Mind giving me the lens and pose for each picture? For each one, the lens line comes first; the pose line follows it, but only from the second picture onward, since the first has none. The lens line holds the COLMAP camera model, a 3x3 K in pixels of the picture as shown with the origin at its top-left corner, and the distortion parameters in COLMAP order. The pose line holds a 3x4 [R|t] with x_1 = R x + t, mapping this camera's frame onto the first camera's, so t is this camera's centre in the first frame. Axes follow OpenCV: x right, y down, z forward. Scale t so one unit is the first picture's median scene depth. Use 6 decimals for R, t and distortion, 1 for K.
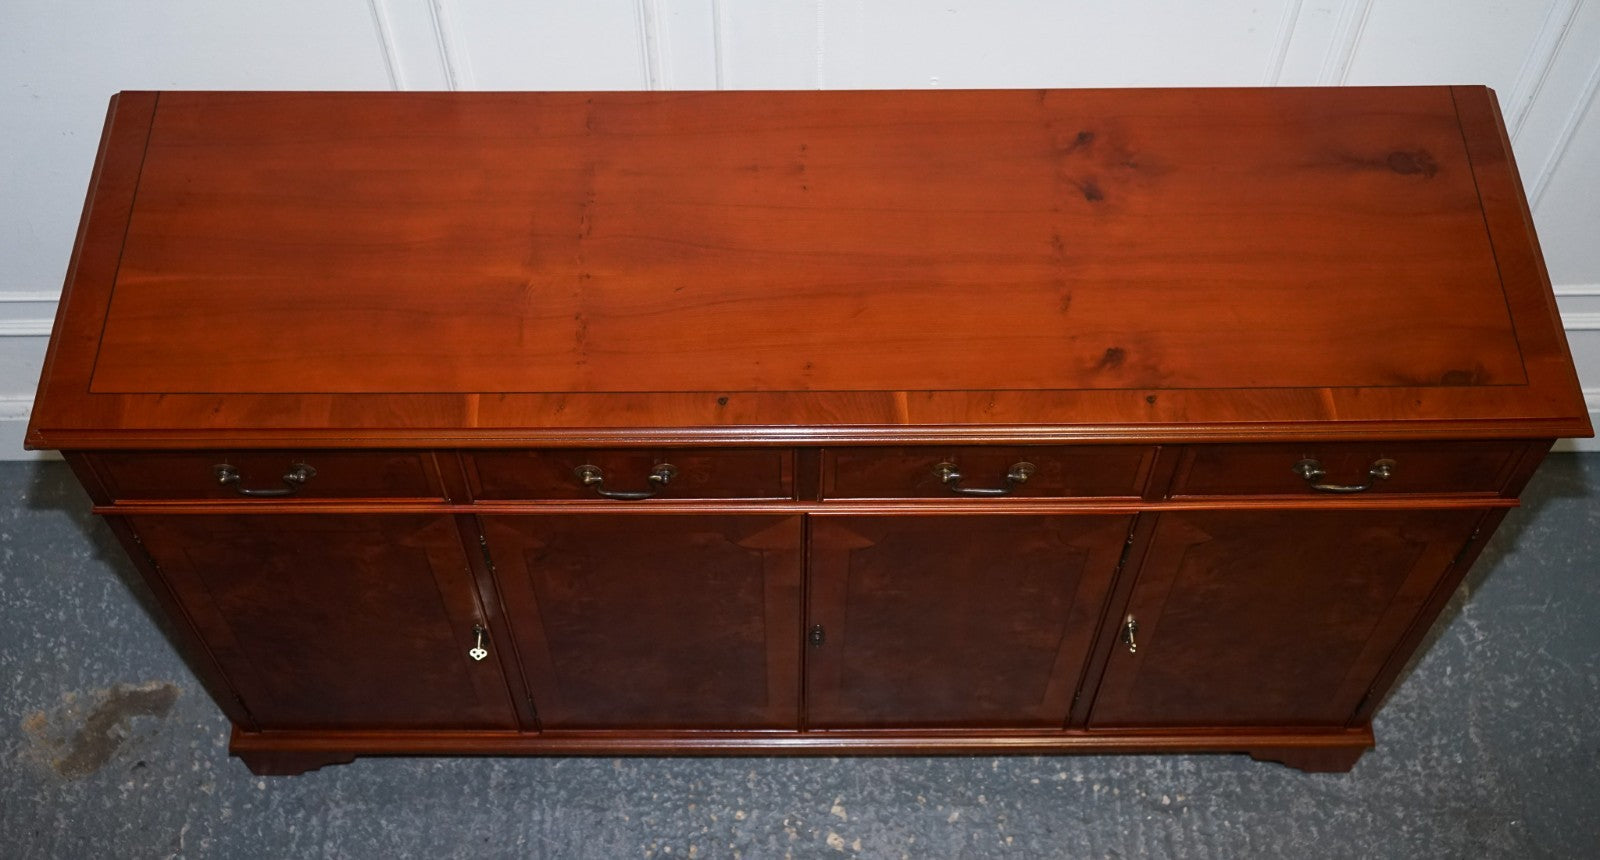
lens RADIAL K [[1745.1, 0, 776.2], [0, 1745.1, 363.2], [0, 0, 1]] dist [-0.008157, 0.000000]
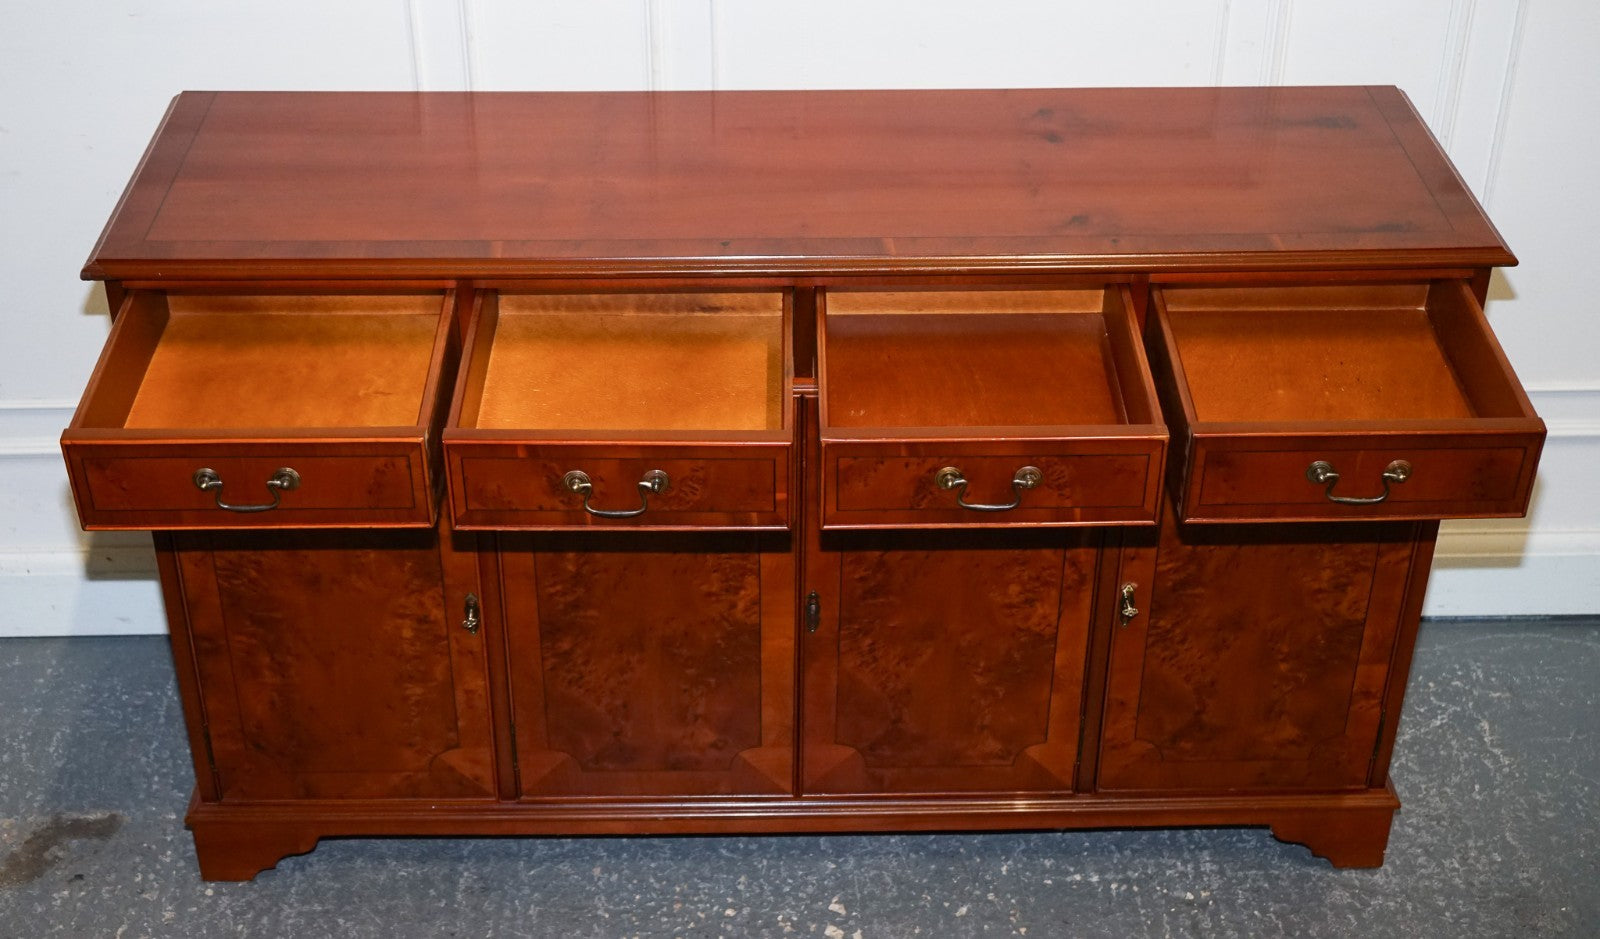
lens RADIAL K [[2072.9, 0, 764.9], [0, 2072.9, 455.5], [0, 0, 1]] dist [-0.009214, 0.000000]
pose [[0.999781, -0.003507, 0.020647, -0.024082], [0.011541, 0.914937, -0.403432, 0.478940], [-0.017476, 0.403581, 0.914777, -0.097613]]
